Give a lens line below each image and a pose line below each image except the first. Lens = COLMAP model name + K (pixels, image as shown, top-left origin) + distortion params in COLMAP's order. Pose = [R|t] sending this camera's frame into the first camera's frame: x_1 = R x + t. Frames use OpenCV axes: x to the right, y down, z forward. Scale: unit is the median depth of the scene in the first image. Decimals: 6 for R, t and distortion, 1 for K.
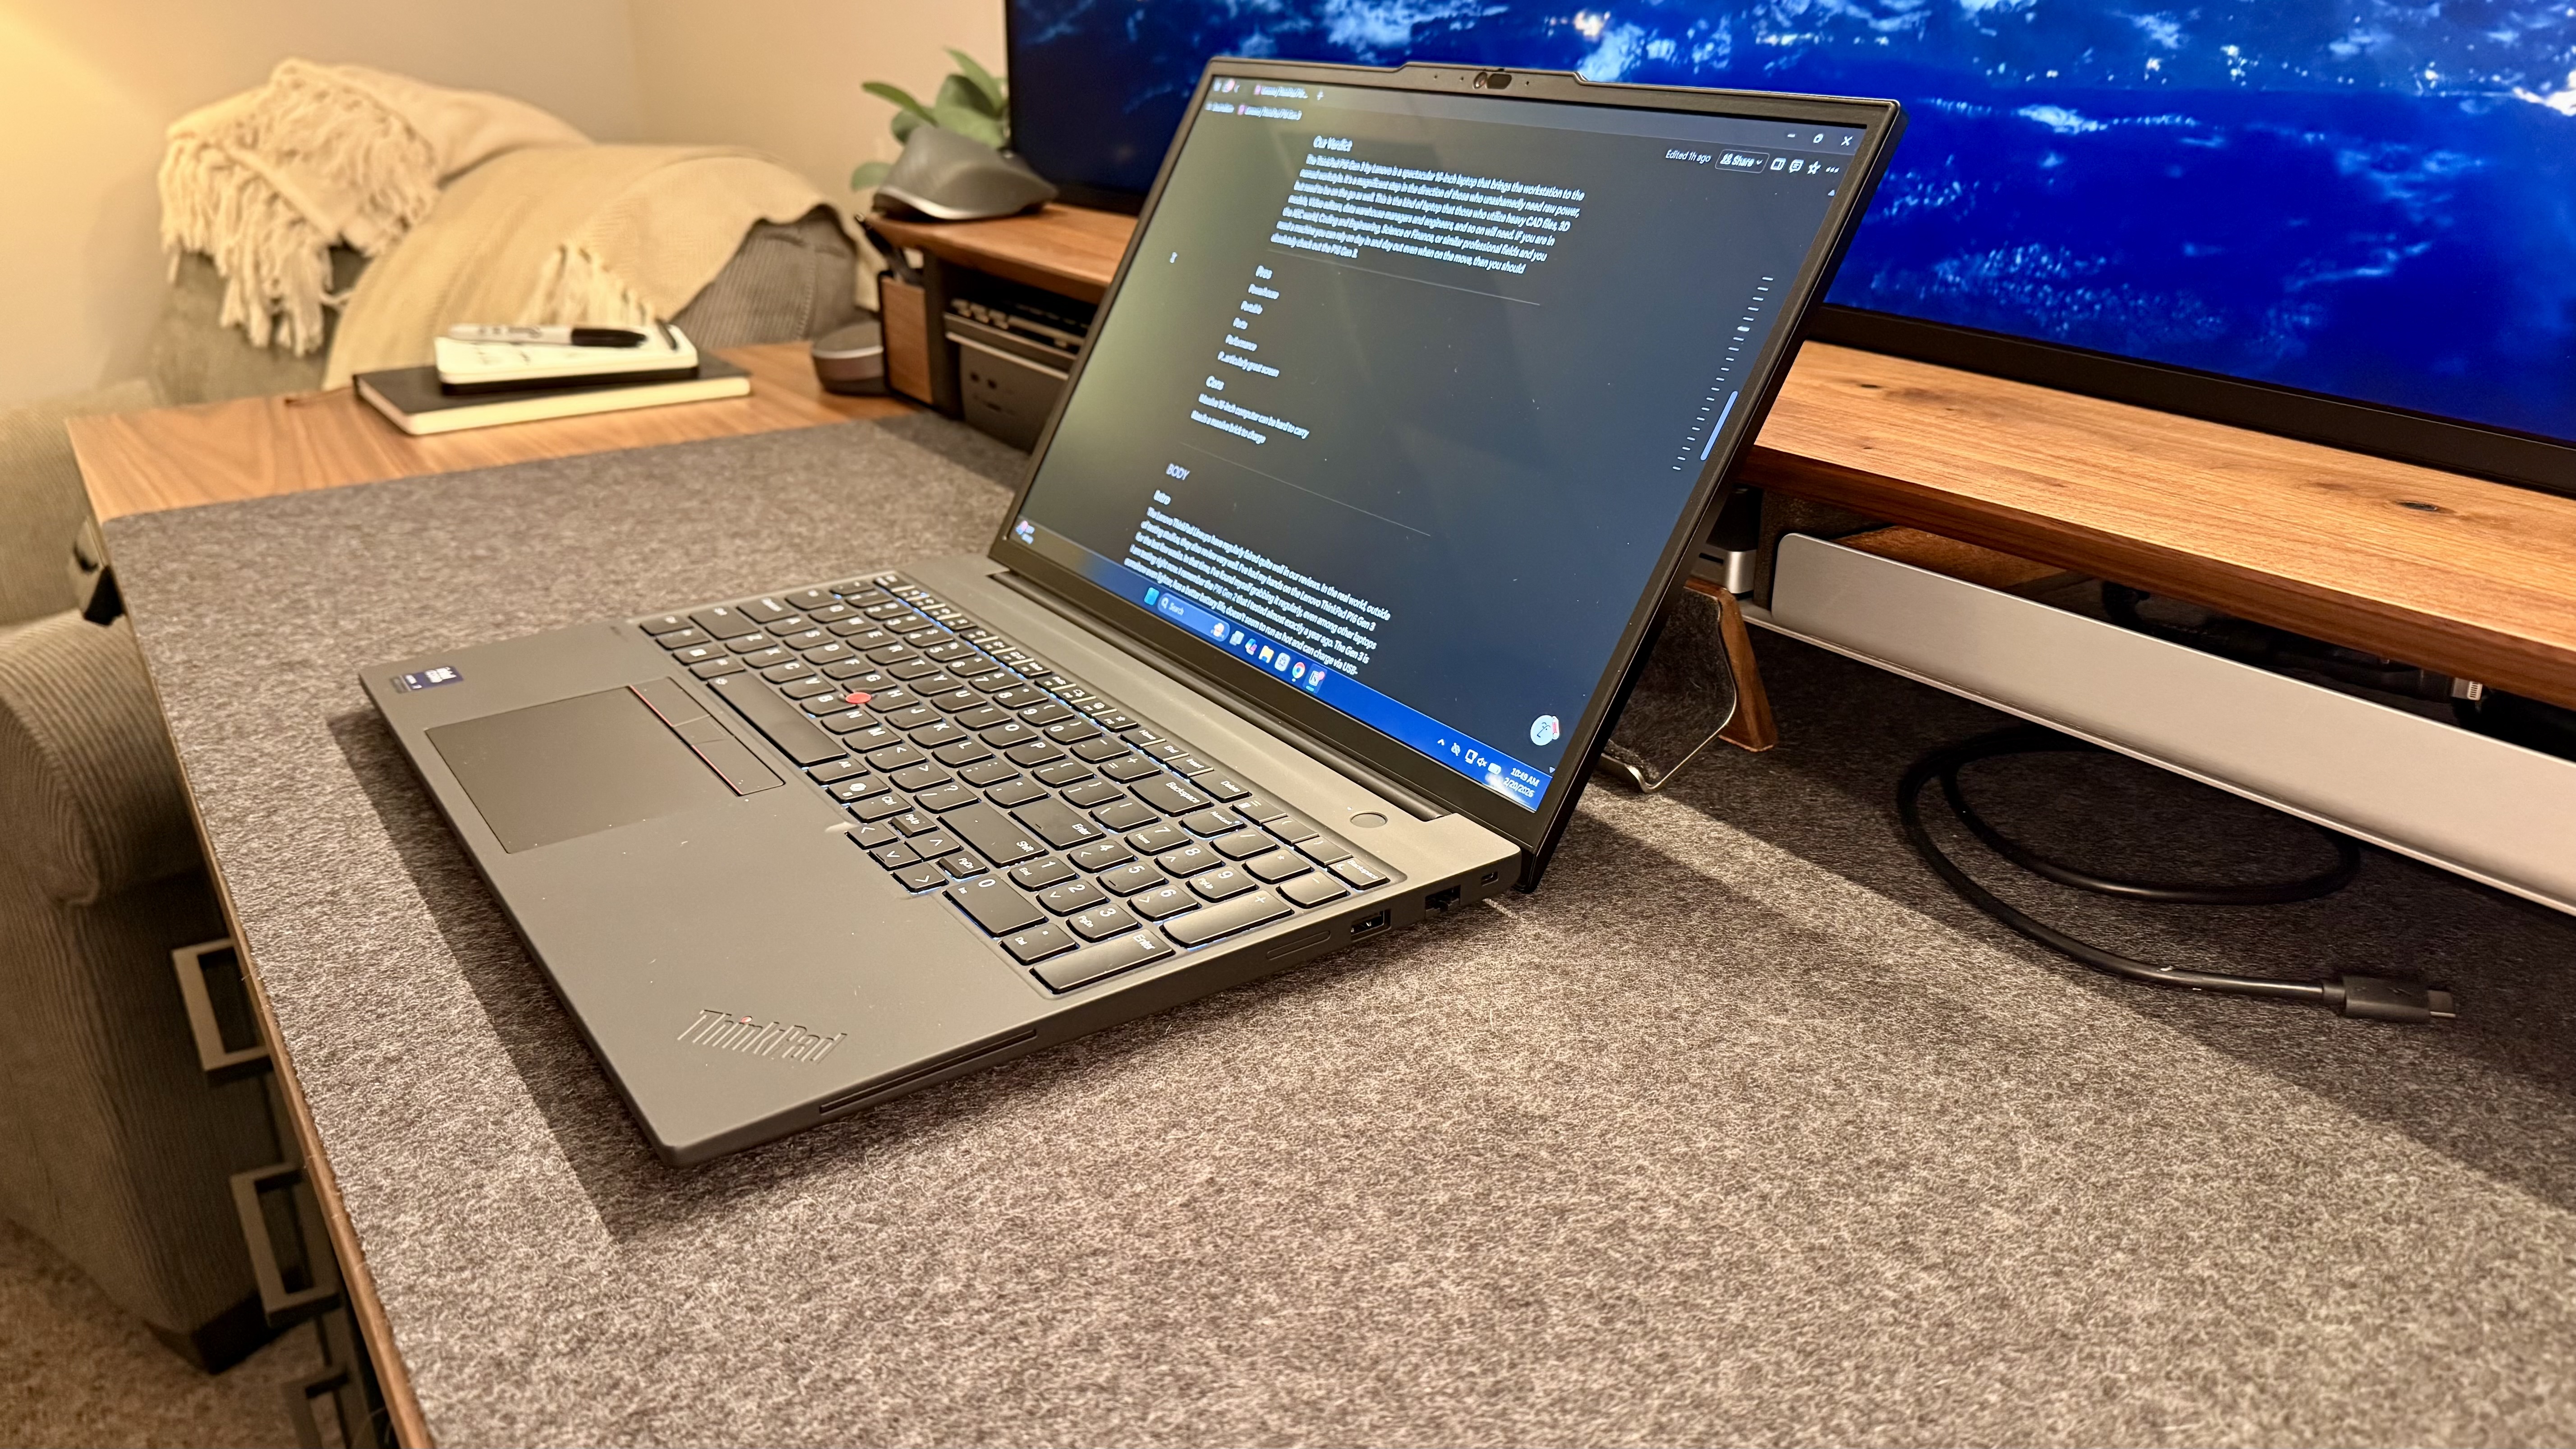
lens RADIAL K [[1807.3, 0, 1292.5], [0, 1807.3, 789.2], [0, 0, 1]] dist [0.046994, -0.086050]
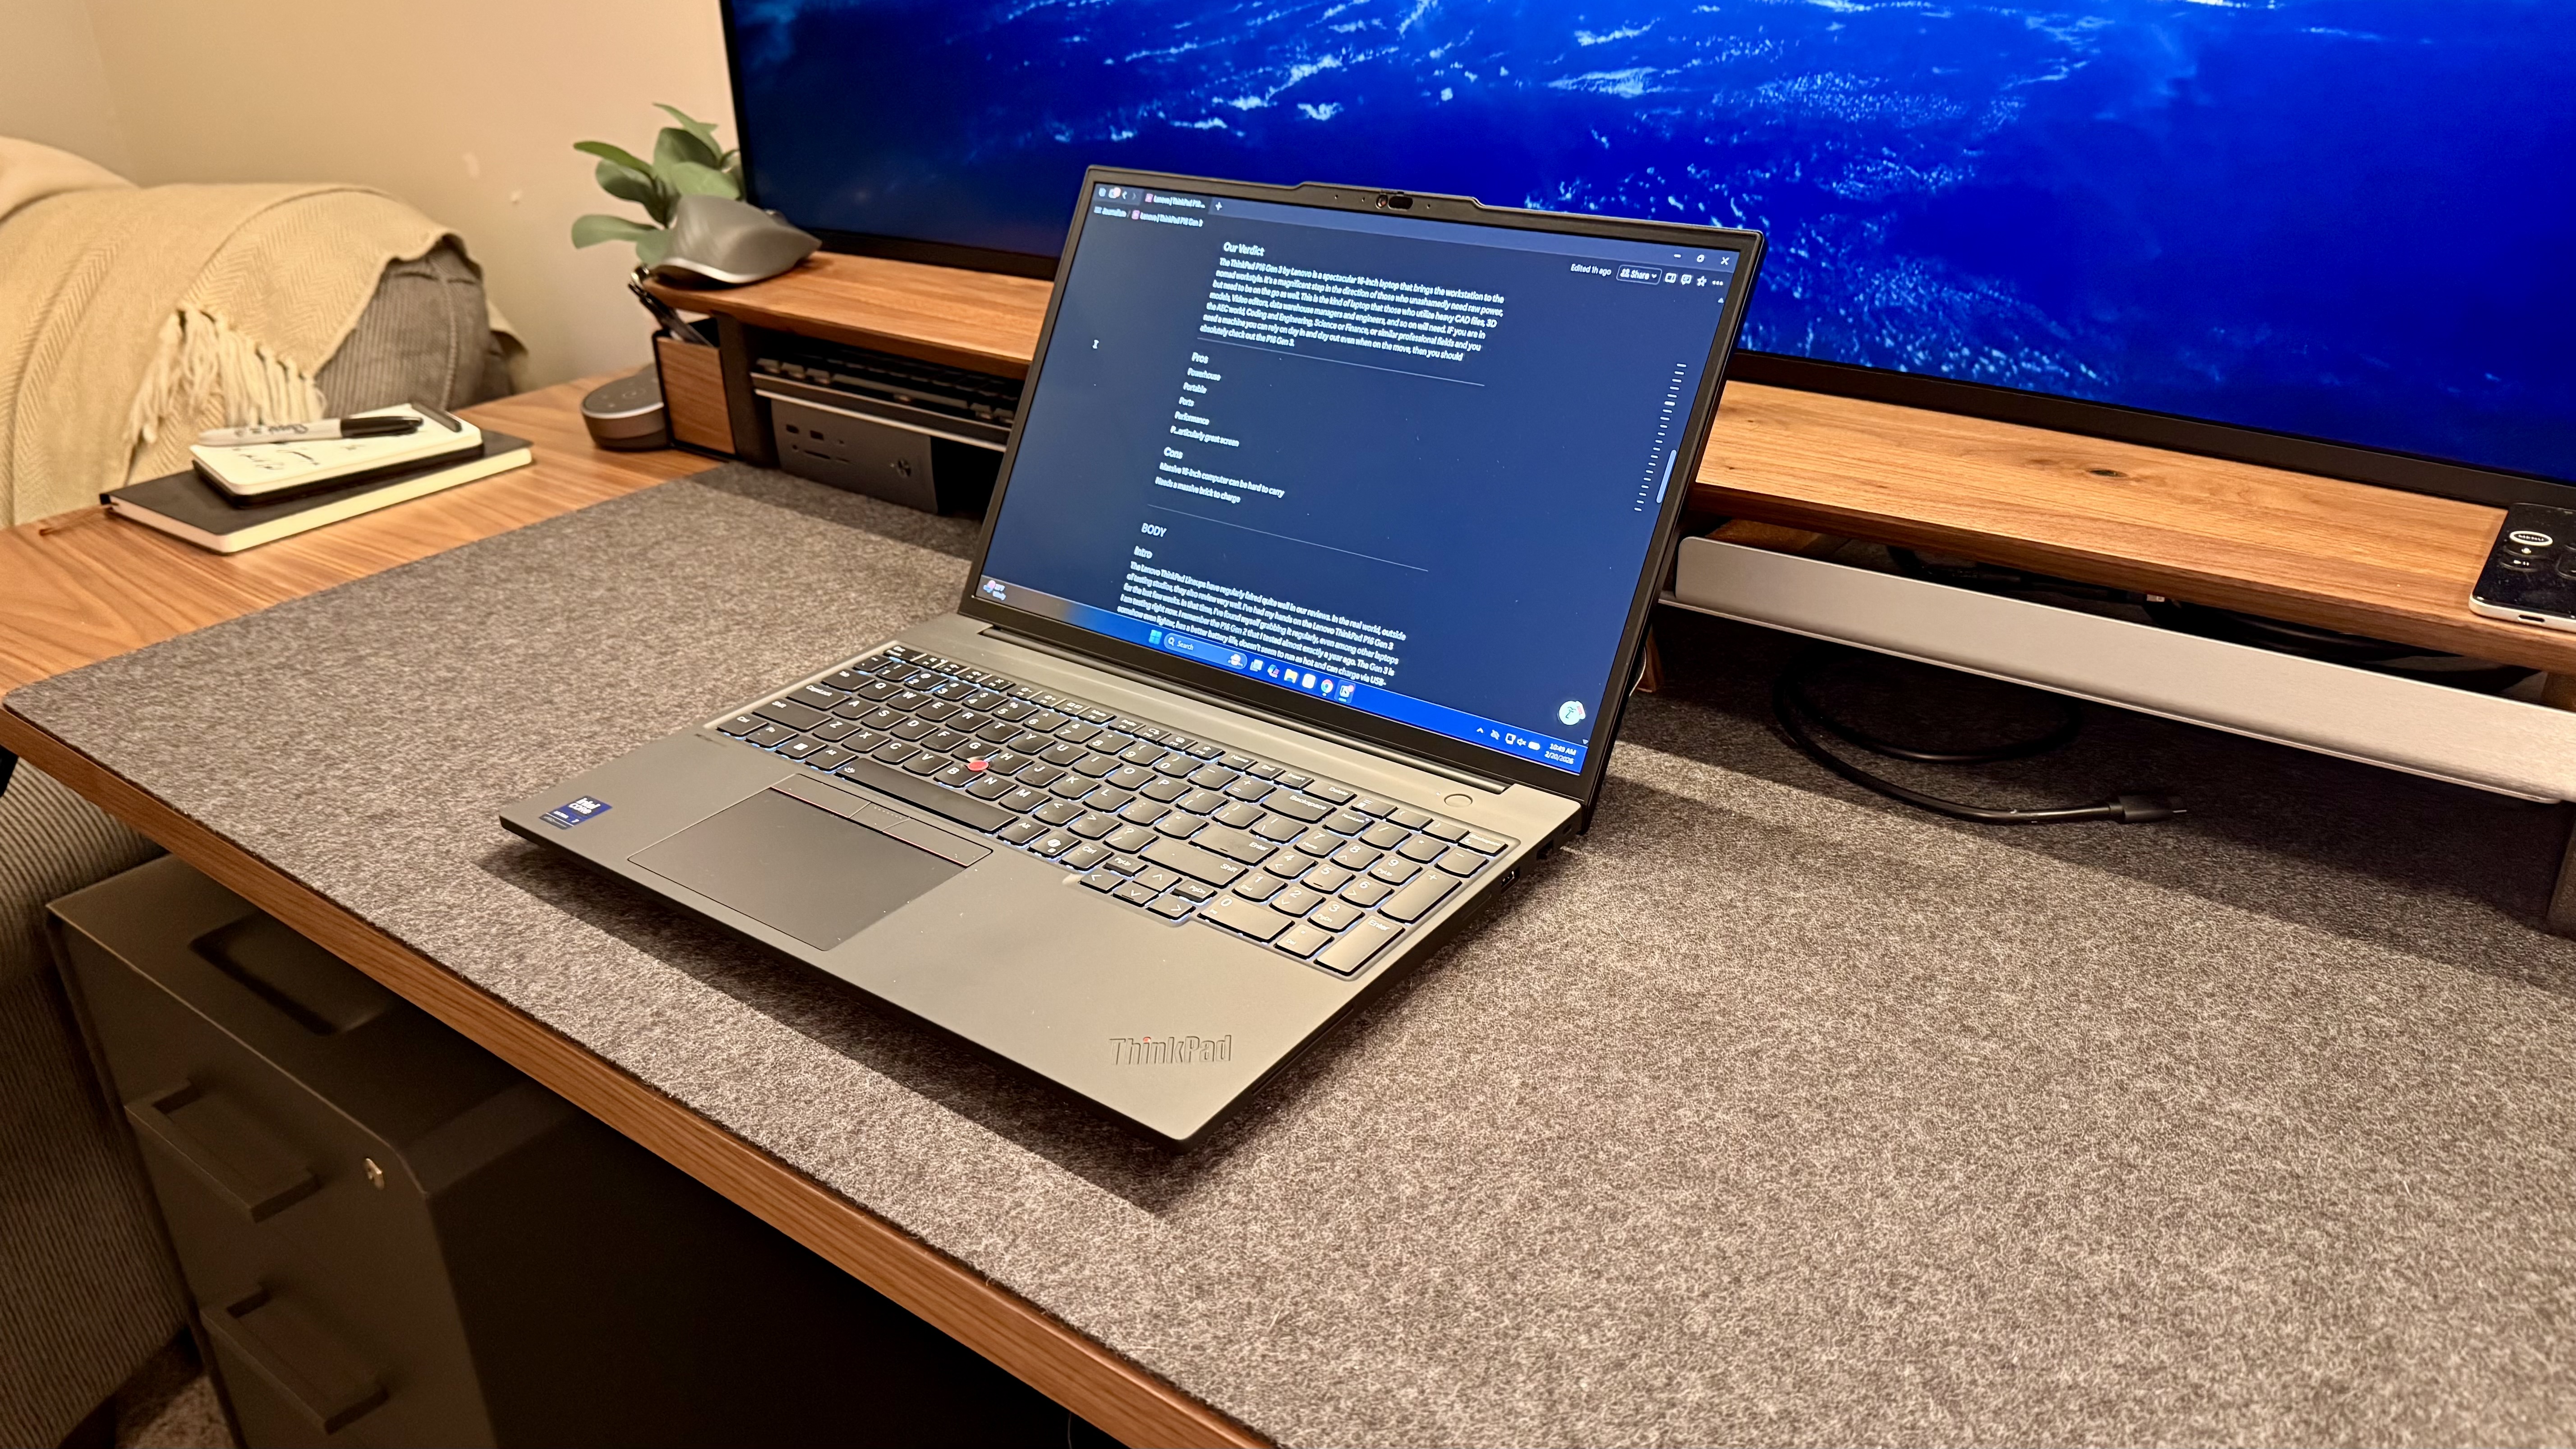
lens RADIAL K [[1827.2, 0, 1288.0], [0, 1827.2, 724.5], [0, 0, 1]] dist [0.083456, -0.202348]
pose [[0.950174, -0.160525, 0.267211, -0.354380], [0.153499, 0.987025, 0.047119, -0.099937], [-0.271308, -0.003755, 0.962485, -0.211910]]
